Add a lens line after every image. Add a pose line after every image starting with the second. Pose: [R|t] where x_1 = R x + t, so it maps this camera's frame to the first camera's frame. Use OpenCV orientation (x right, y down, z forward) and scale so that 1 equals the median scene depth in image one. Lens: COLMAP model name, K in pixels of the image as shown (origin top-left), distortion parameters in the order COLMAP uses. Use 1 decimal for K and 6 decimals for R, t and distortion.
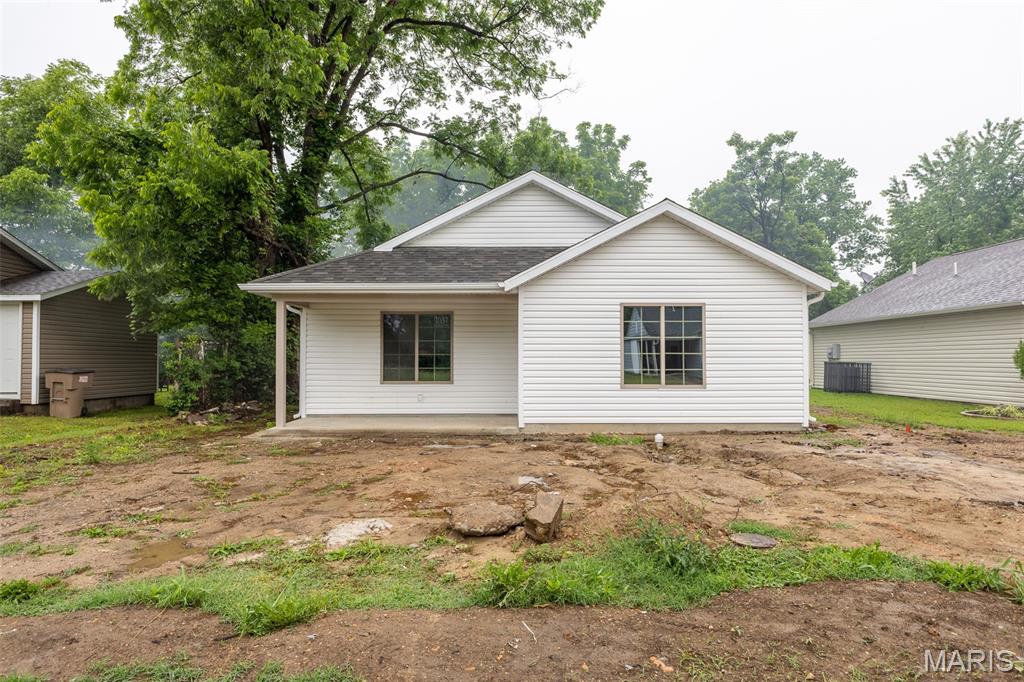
lens RADIAL K [[640.8, 0, 511.8], [0, 640.8, 339.7], [0, 0, 1]] dist [0.009327, -0.000331]
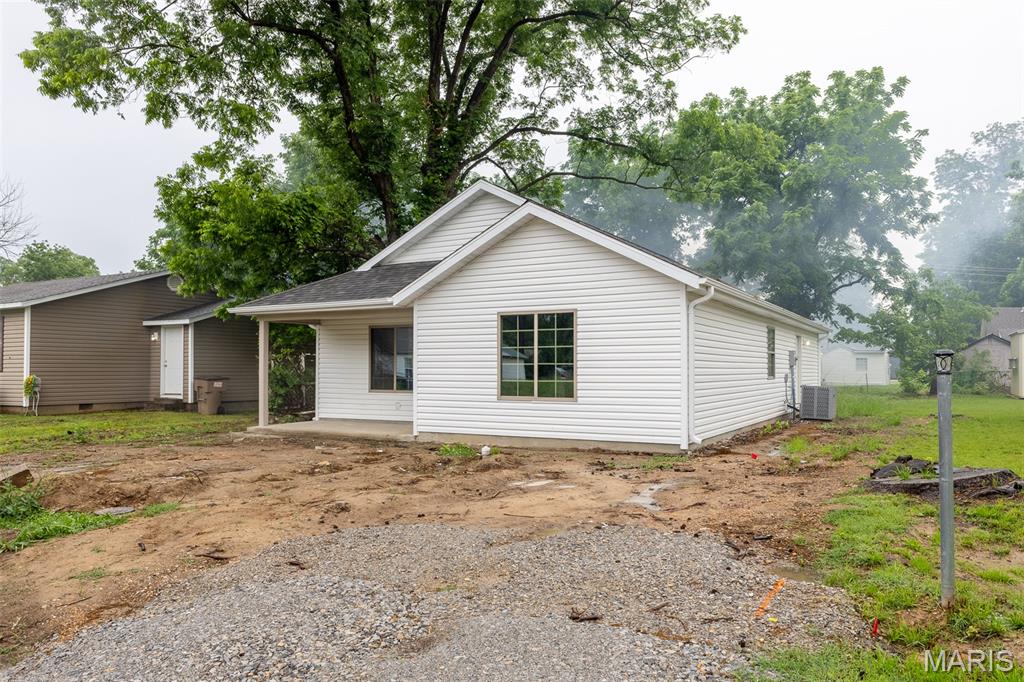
lens RADIAL K [[738.3, 0, 511.7], [0, 738.3, 346.0], [0, 0, 1]] dist [0.011013, -0.001750]
pose [[0.869453, -0.012321, -0.493862, 0.640453], [0.010571, 0.999924, -0.006336, 0.000948], [0.493903, 0.000288, 0.869517, 0.025702]]
